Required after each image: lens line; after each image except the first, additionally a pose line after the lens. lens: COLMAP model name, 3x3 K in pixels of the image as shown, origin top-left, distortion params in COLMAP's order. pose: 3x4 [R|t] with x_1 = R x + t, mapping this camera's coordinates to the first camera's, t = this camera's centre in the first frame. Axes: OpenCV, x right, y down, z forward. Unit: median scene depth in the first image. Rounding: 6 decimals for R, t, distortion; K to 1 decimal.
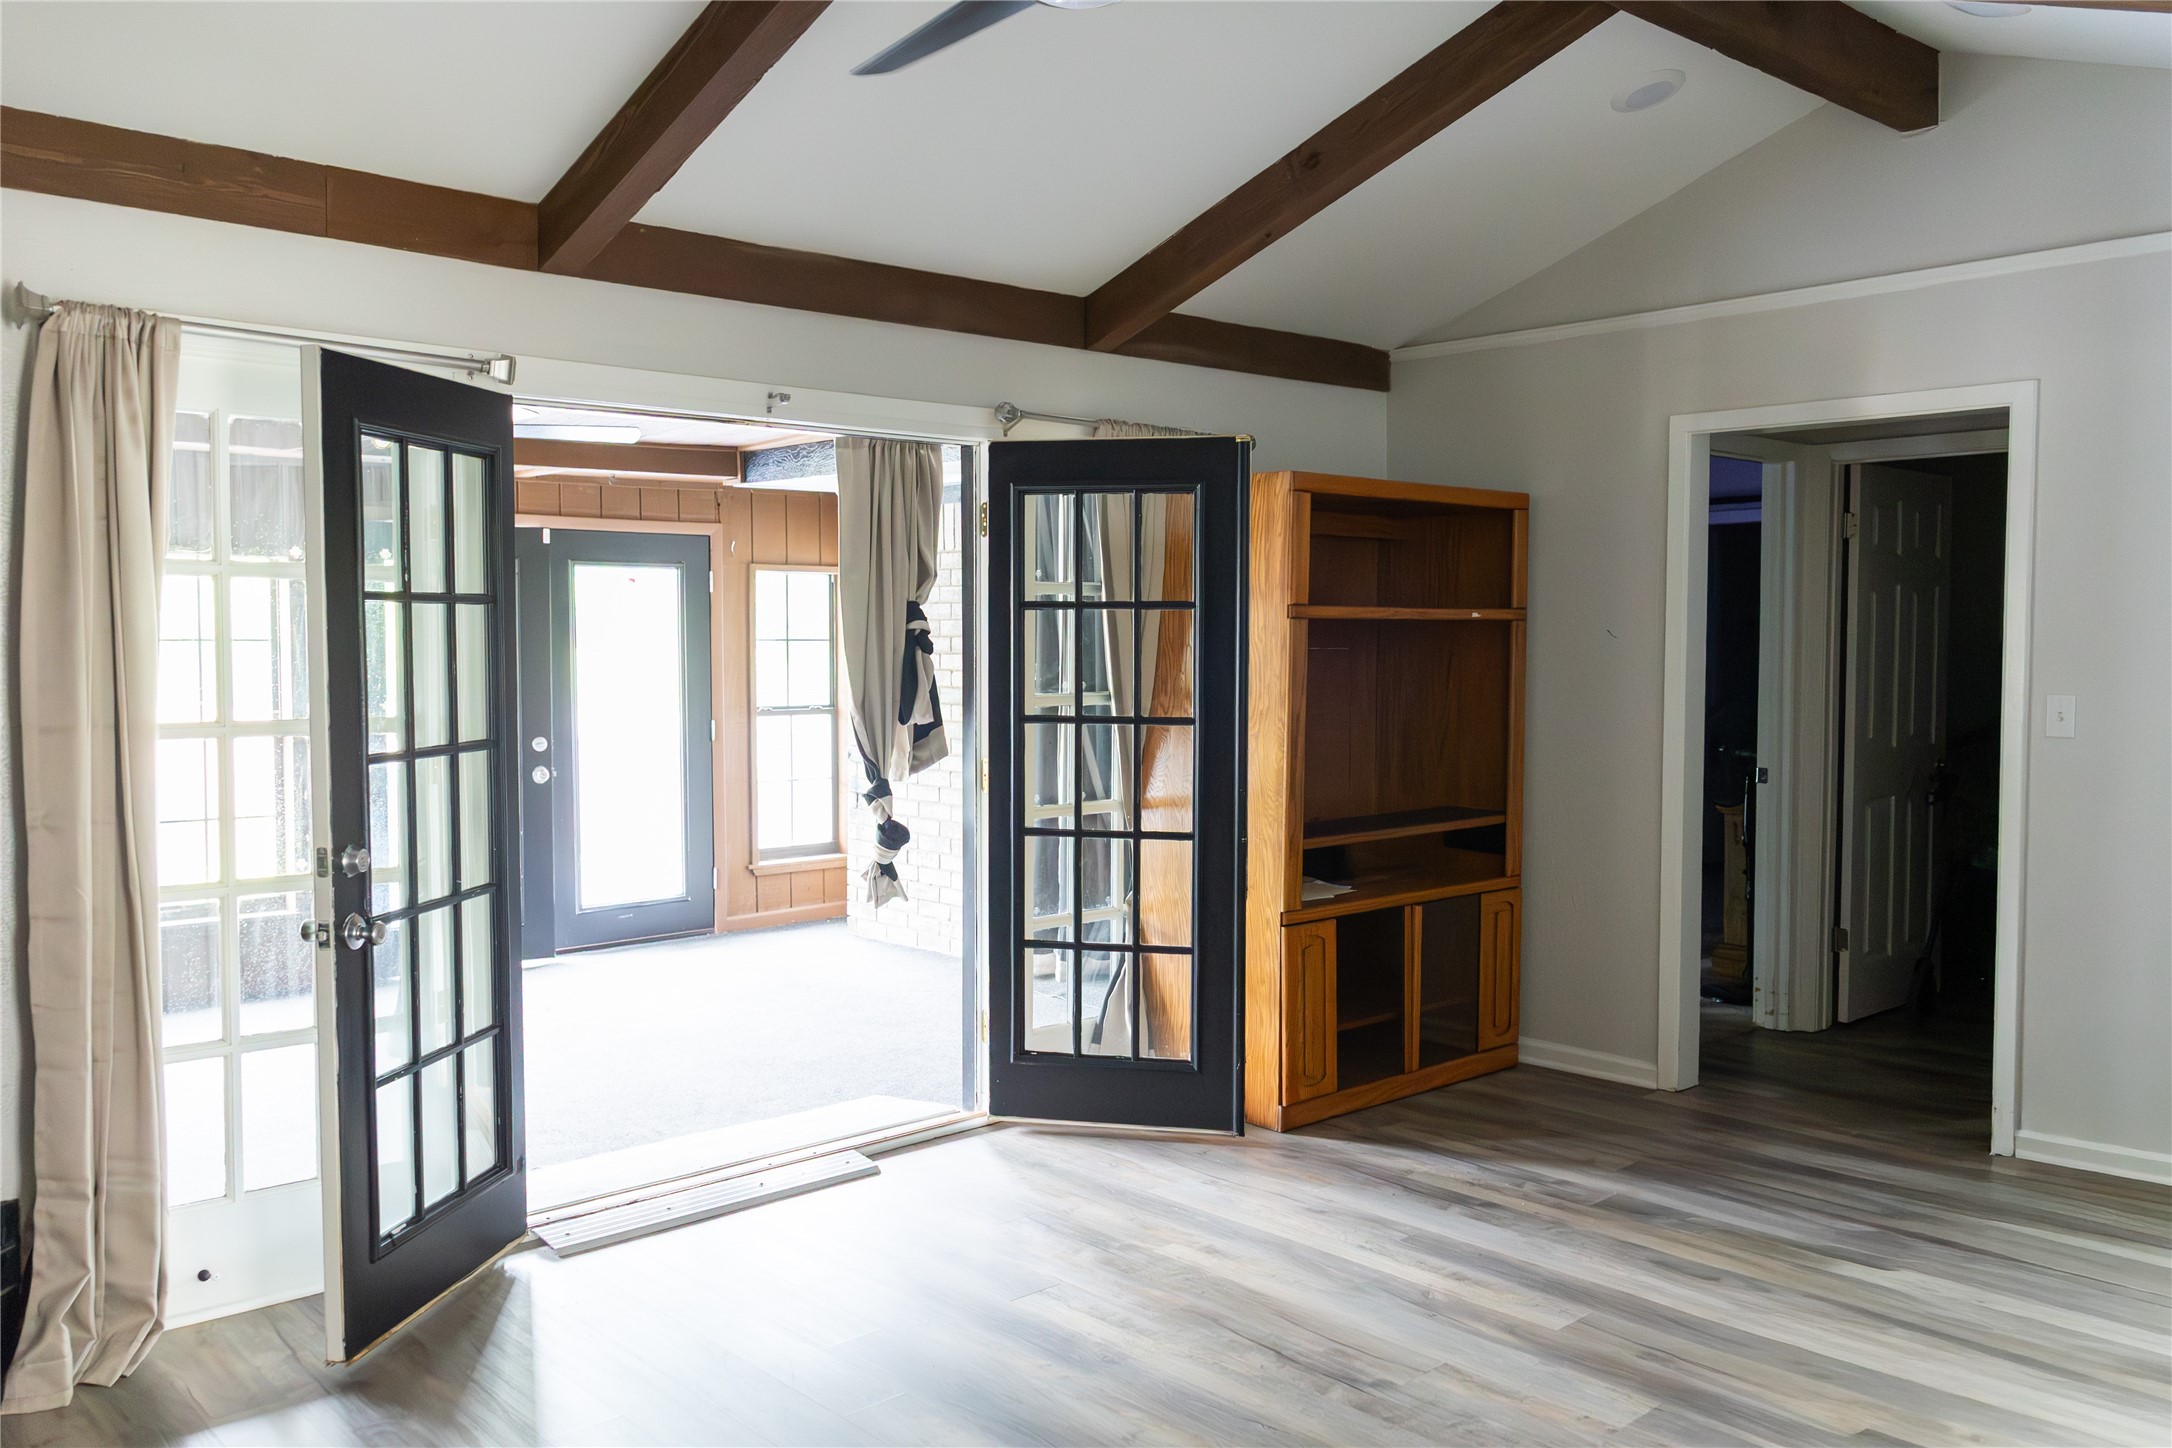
lens RADIAL K [[1703.4, 0, 1075.5], [0, 1703.4, 725.5], [0, 0, 1]] dist [0.012547, -0.033911]
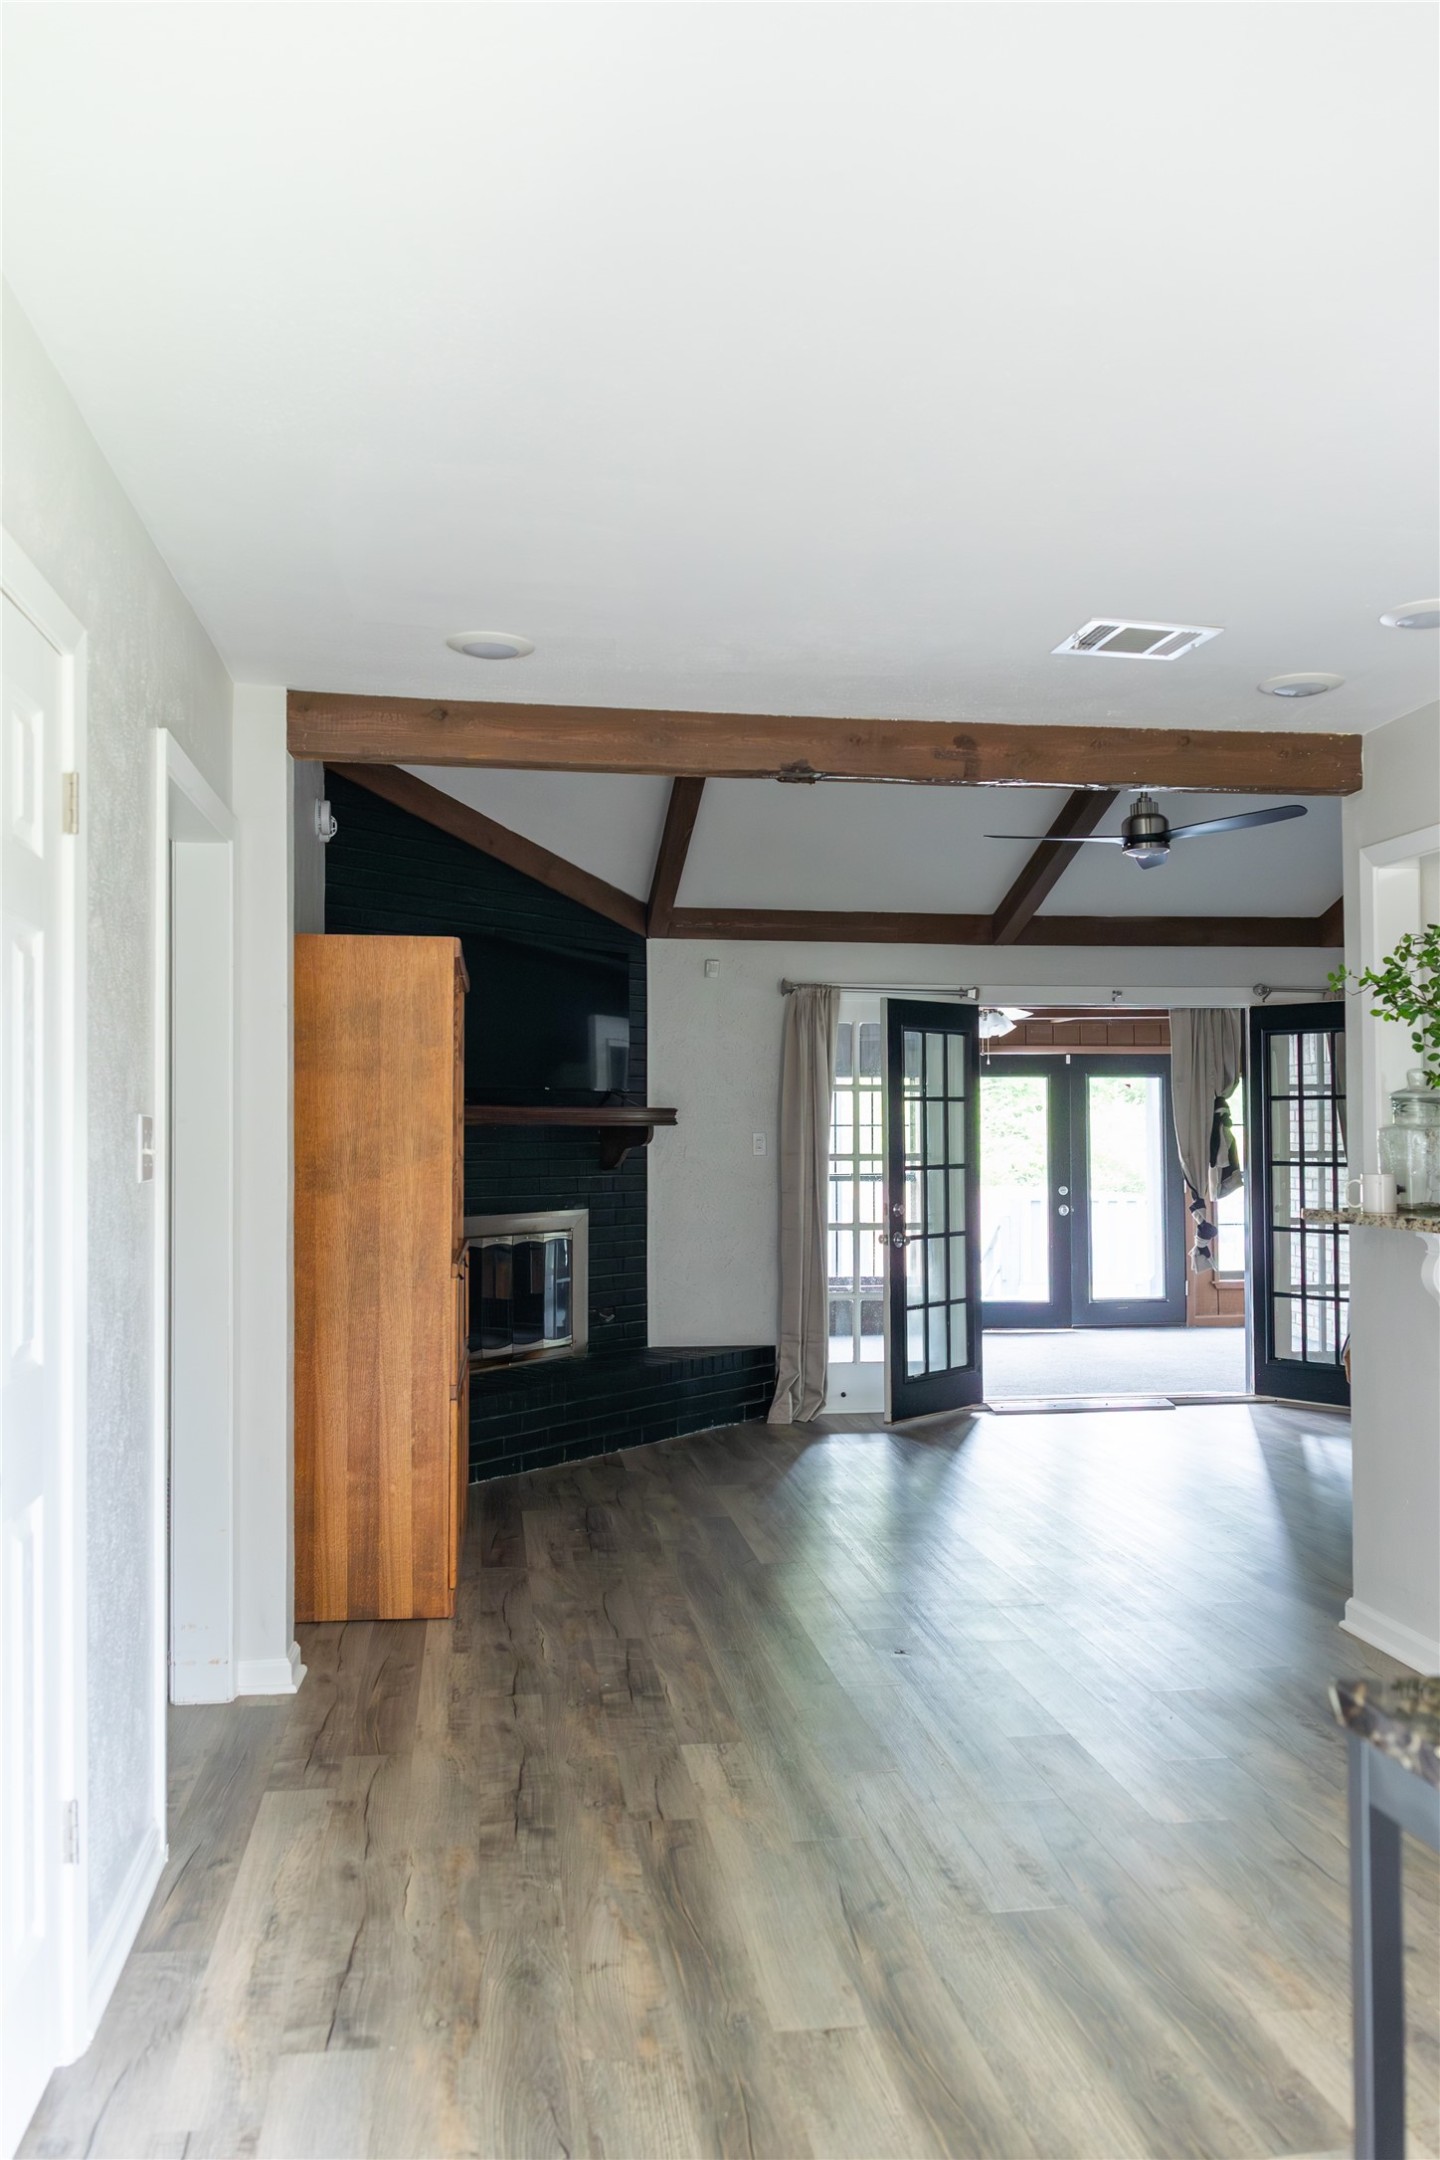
lens RADIAL K [[1650.4, 0, 717.1], [0, 1650.4, 1079.9], [0, 0, 1]] dist [0.018094, -0.042784]
pose [[0.826266, -0.022259, -0.562840, 0.618654], [-0.025858, 0.996667, -0.077376, 0.077050], [0.562686, 0.078487, 0.822936, -0.973778]]
